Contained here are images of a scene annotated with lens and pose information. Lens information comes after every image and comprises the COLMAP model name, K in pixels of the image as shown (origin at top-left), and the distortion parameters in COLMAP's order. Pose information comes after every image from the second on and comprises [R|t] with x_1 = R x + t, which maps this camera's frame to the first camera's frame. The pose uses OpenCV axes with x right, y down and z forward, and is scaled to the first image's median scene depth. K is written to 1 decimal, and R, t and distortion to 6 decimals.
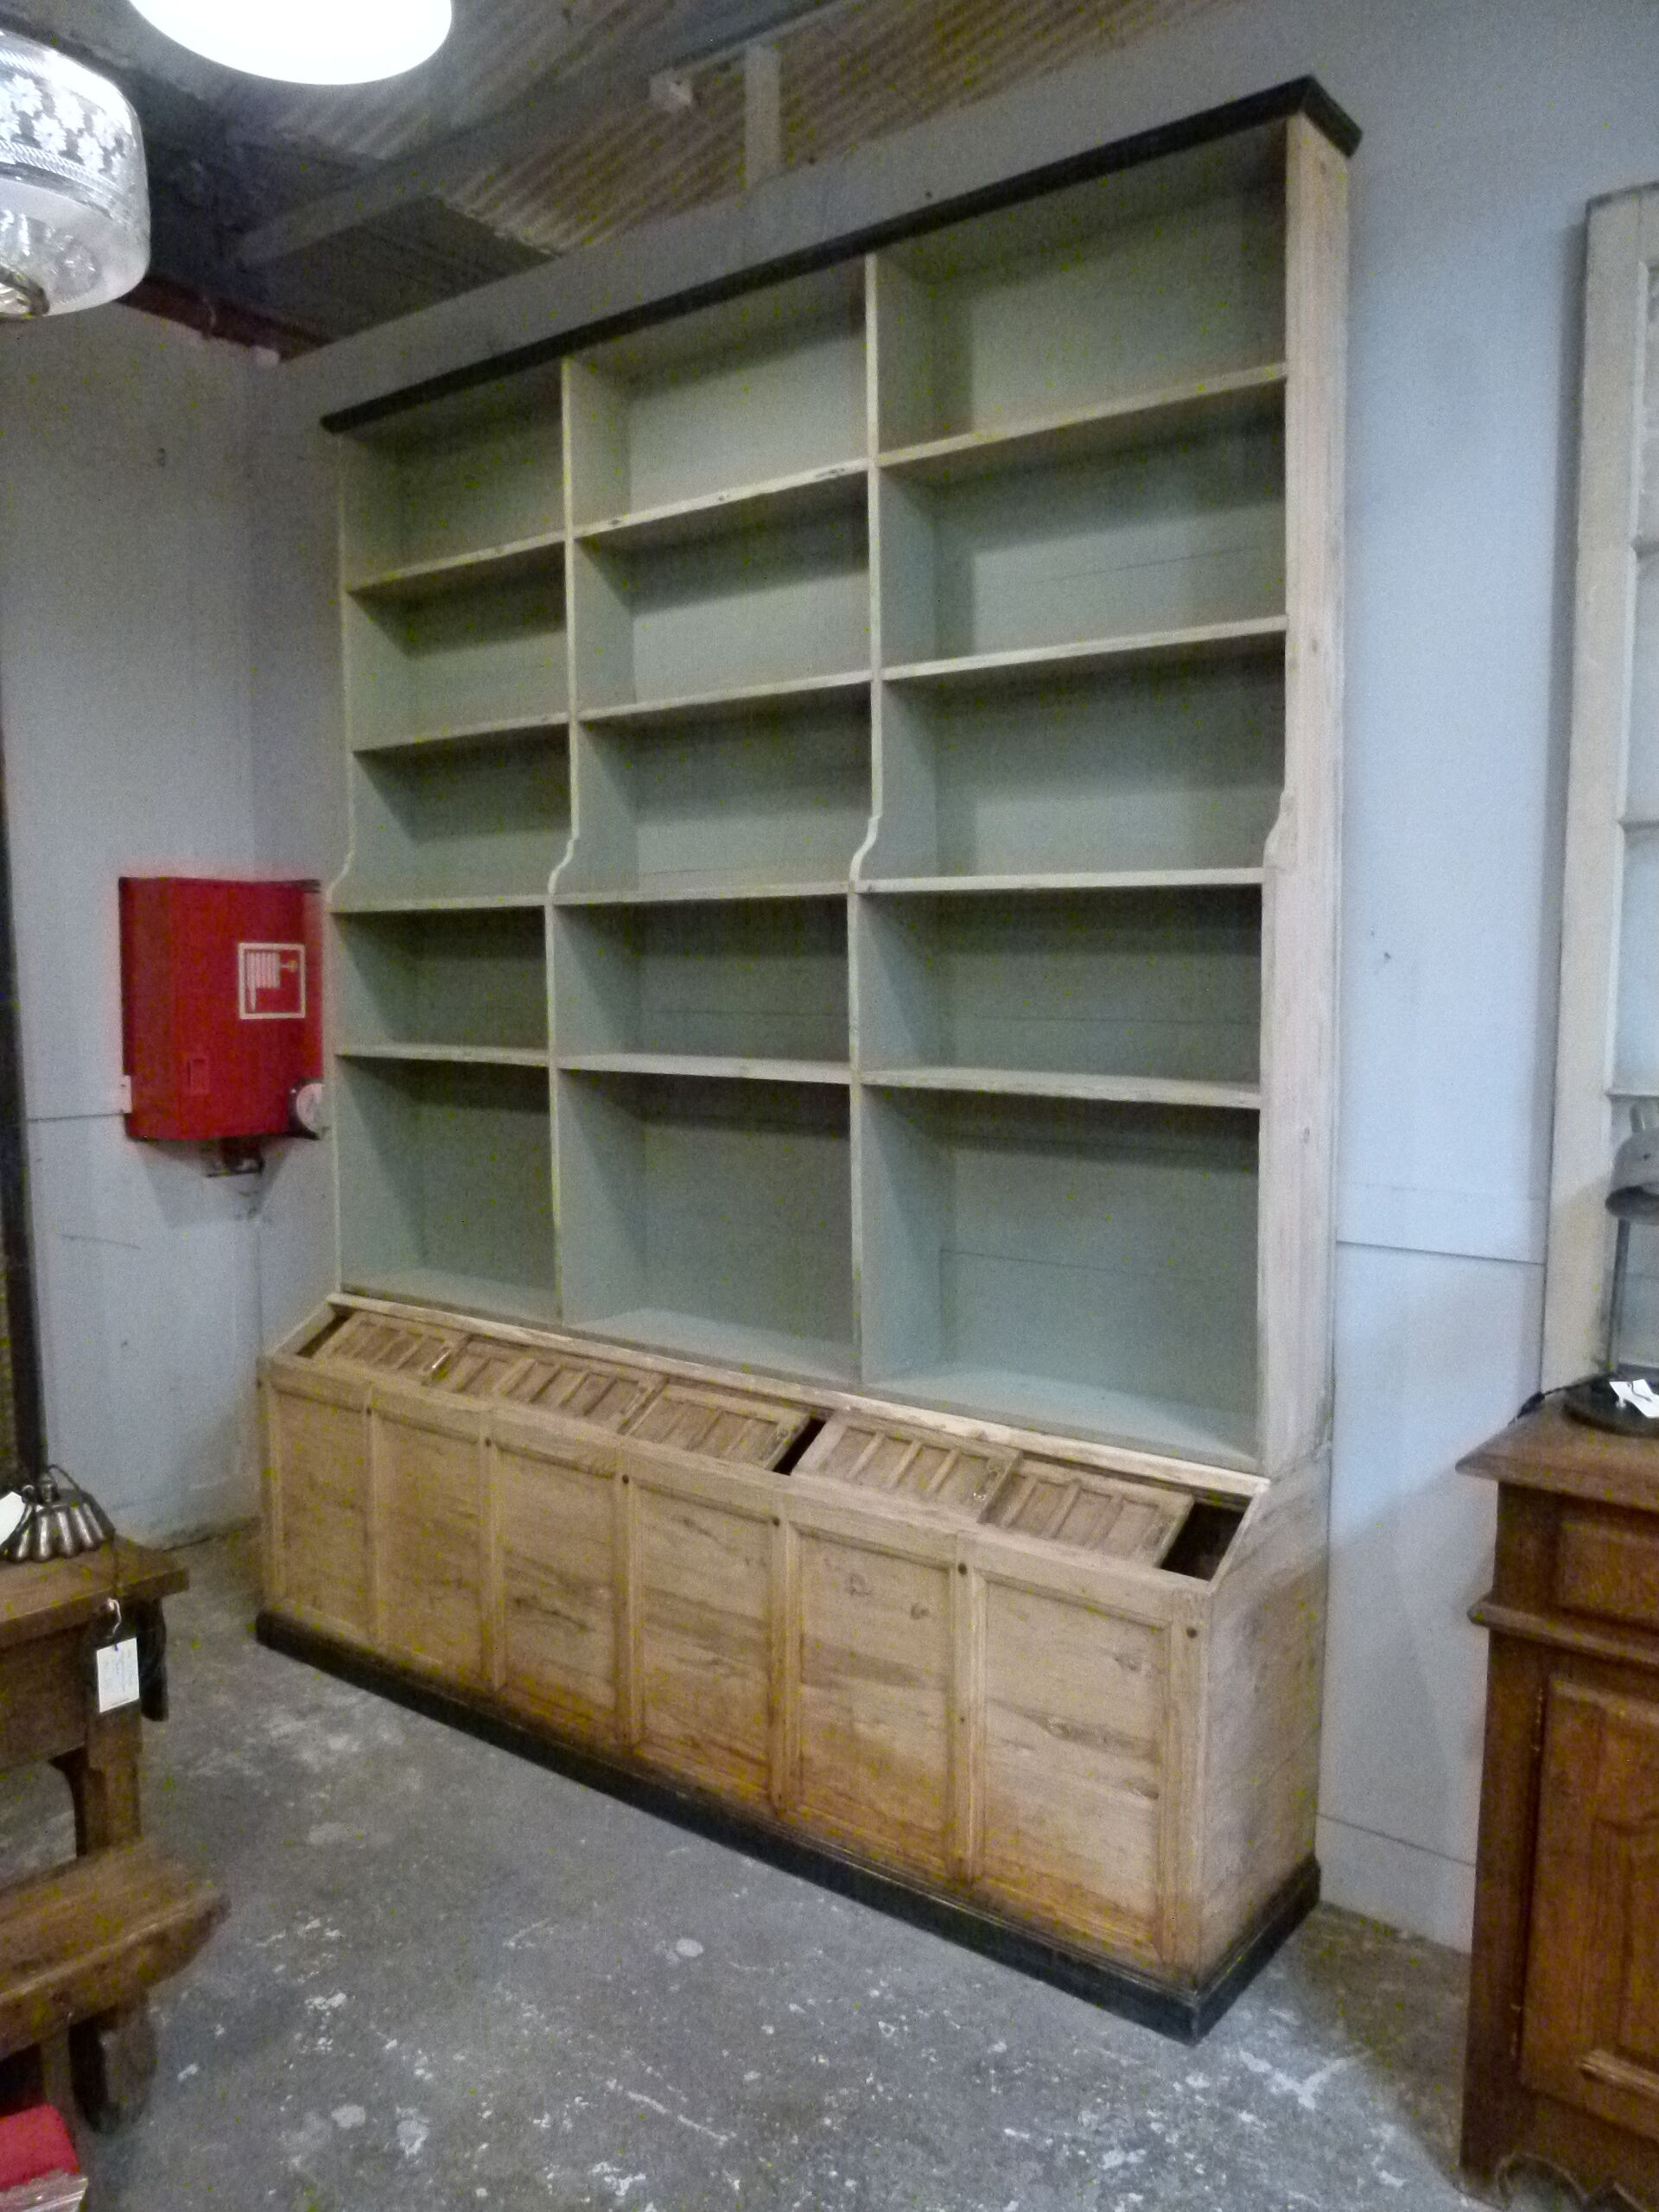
lens RADIAL K [[1636.3, 0, 811.8], [0, 1636.3, 1106.9], [0, 0, 1]] dist [-0.031149, 0.006817]
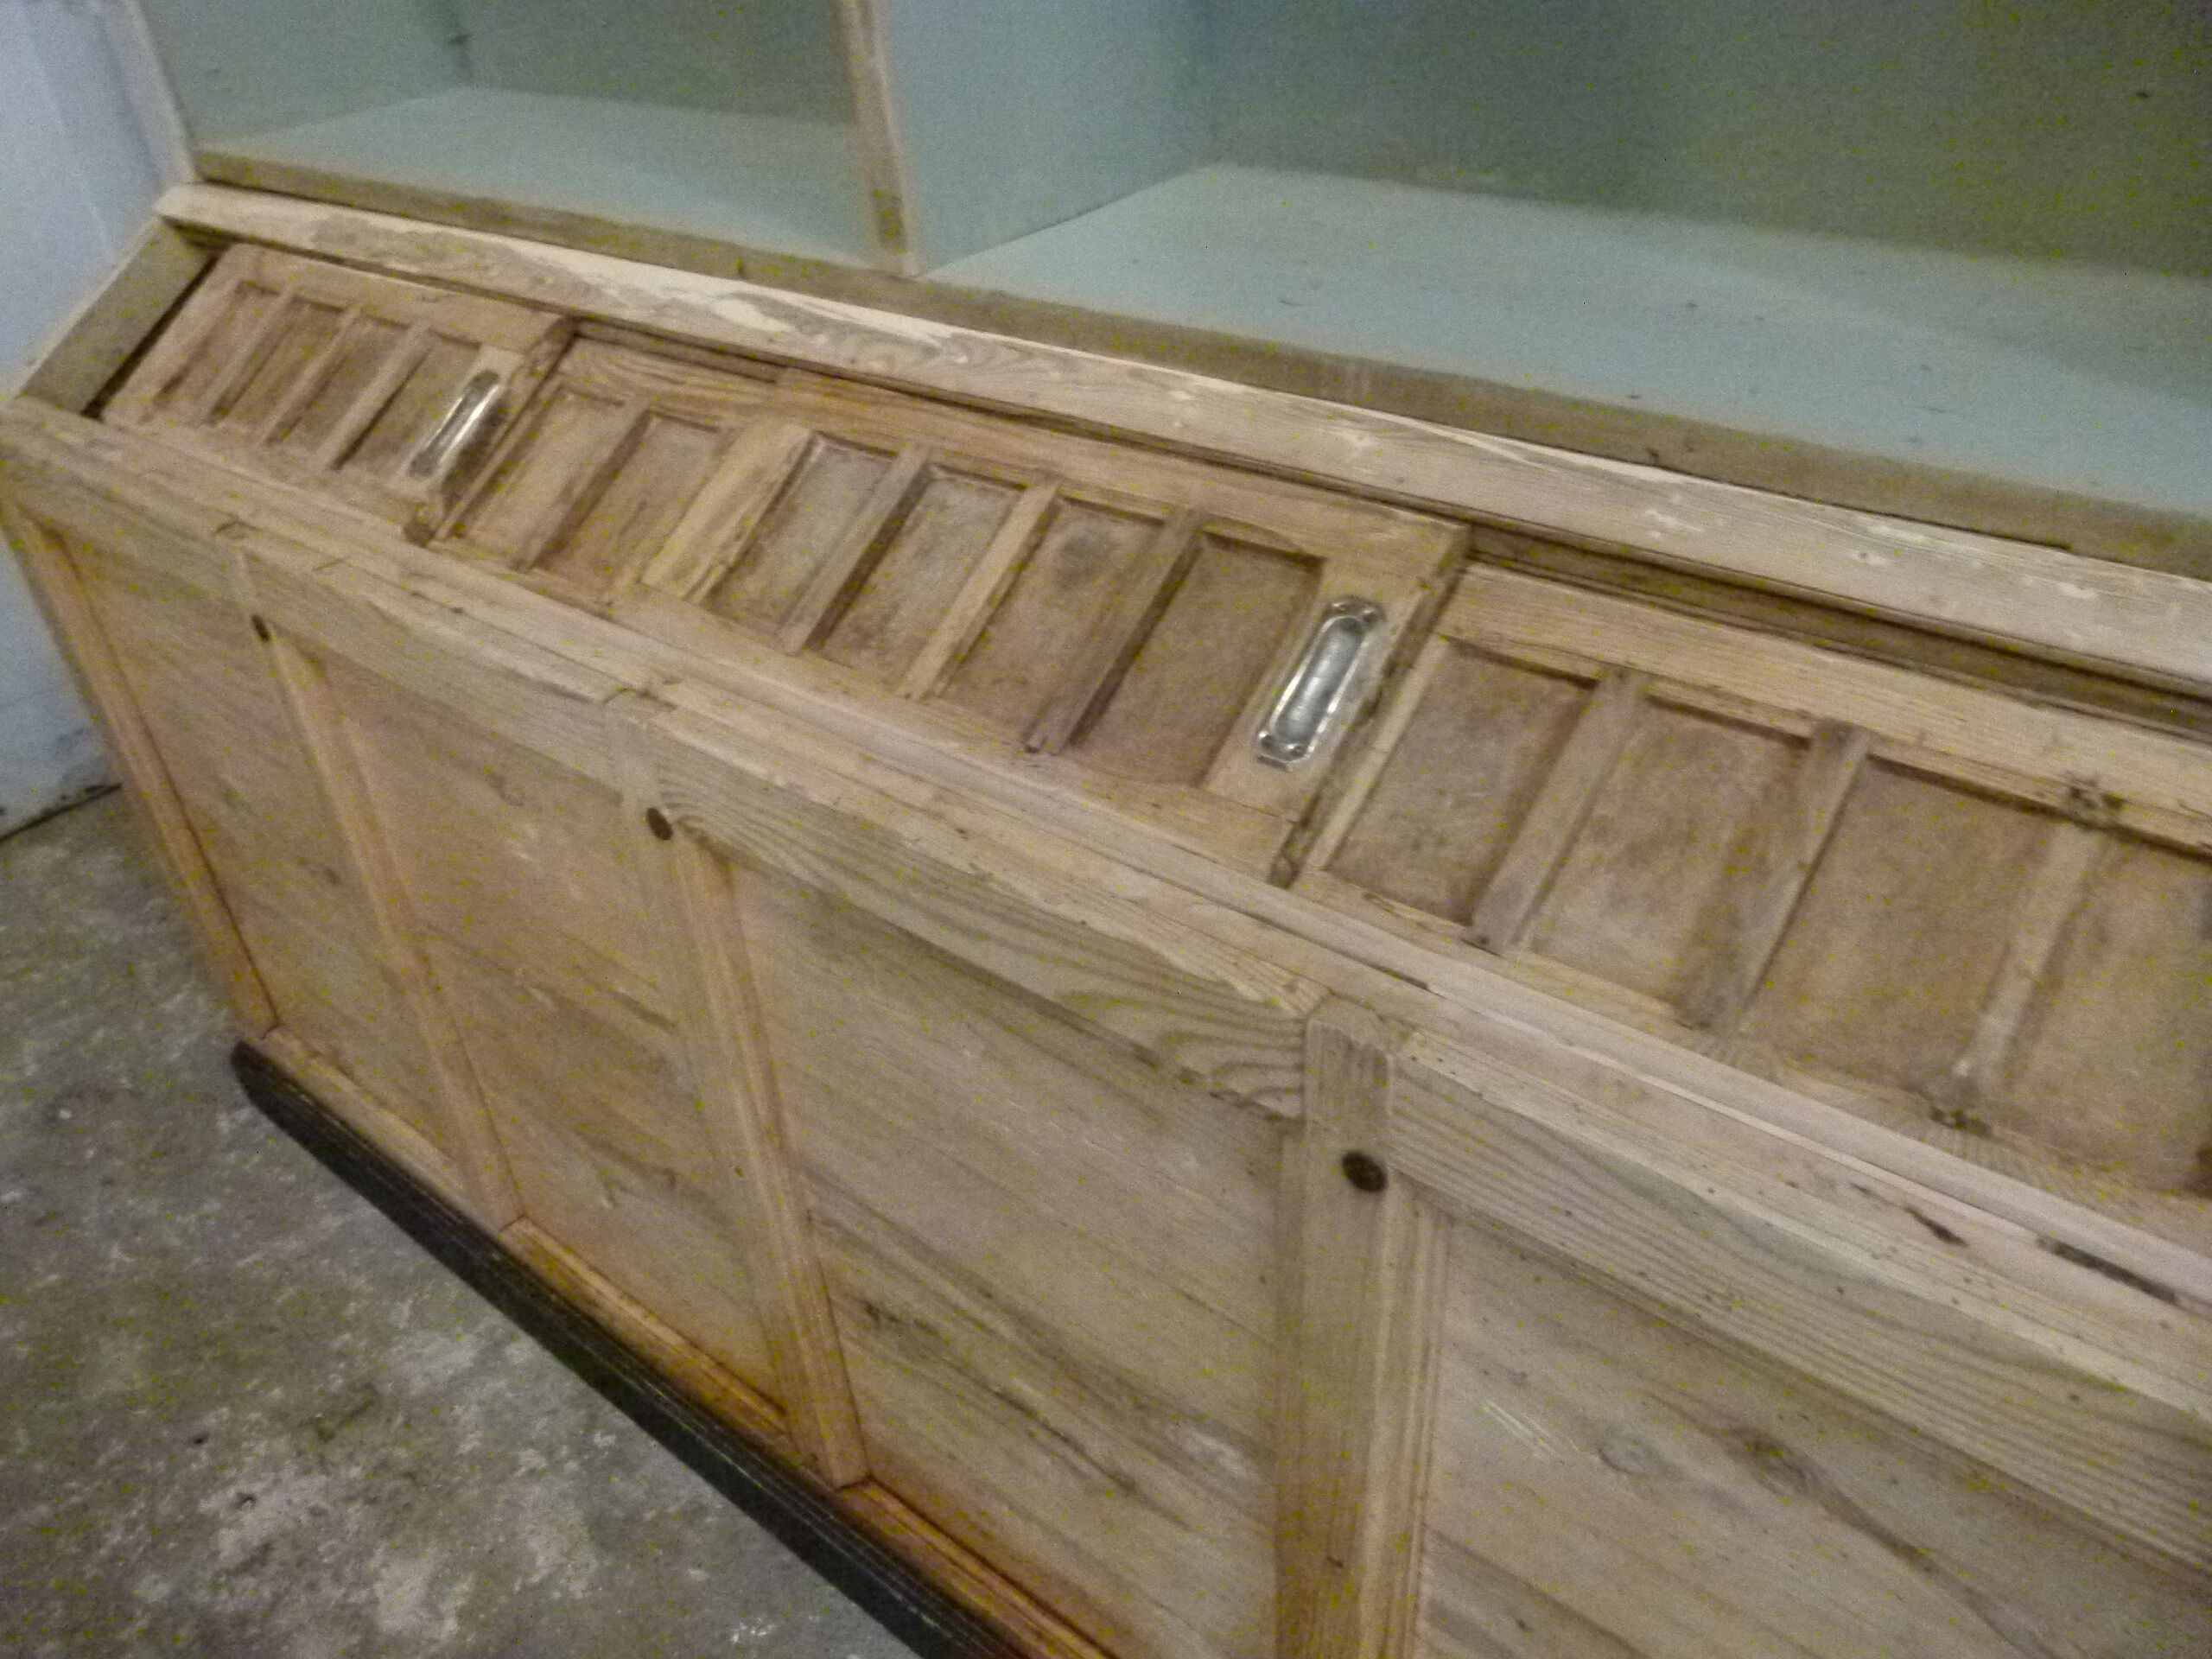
lens RADIAL K [[1636.3, 0, 1068.0], [0, 1636.3, 831.4], [0, 0, 1]] dist [-0.031149, 0.006817]
pose [[0.997171, -0.043889, -0.061014, -0.150578], [0.068460, 0.865429, 0.496333, 0.112645], [0.031020, -0.499106, 0.865986, 0.960666]]
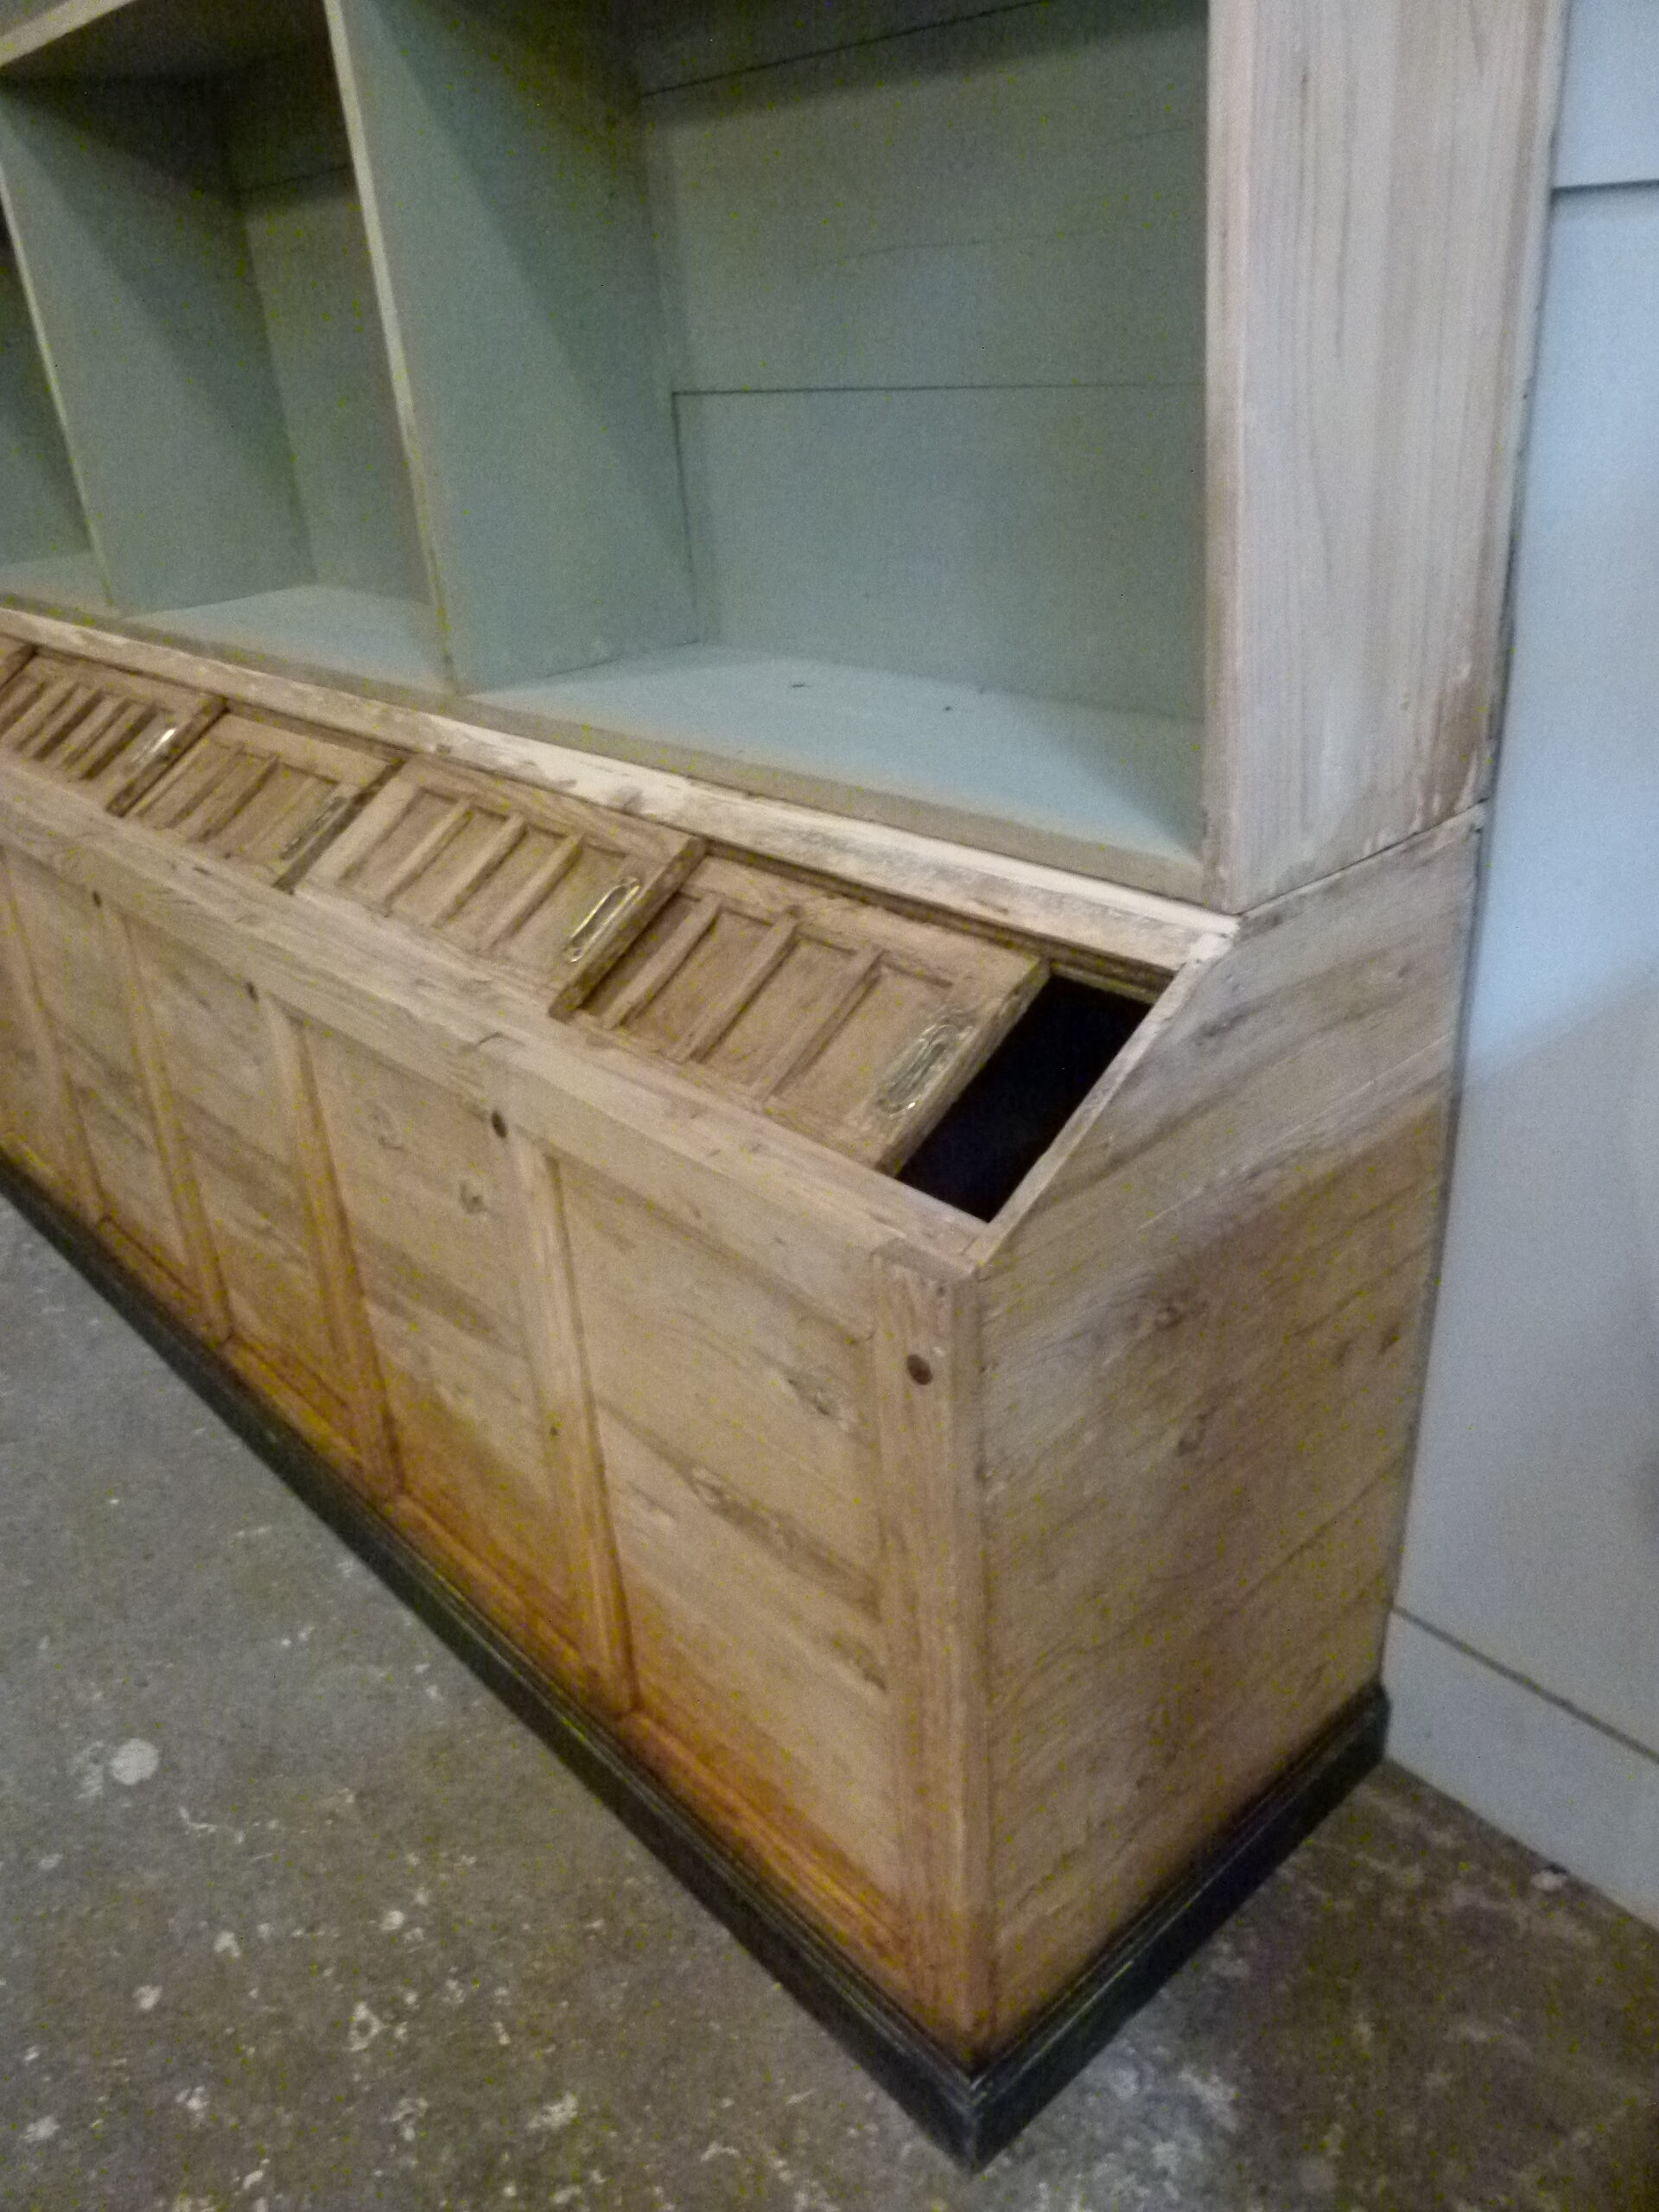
lens RADIAL K [[1646.6, 0, 829.5], [0, 1646.6, 1106.0], [0, 0, 1]] dist [-0.028240, 0.001991]
pose [[0.983540, 0.017029, -0.179884, 0.237083], [0.050721, 0.929500, 0.365317, 0.123696], [0.173423, -0.368428, 0.913337, 0.601756]]
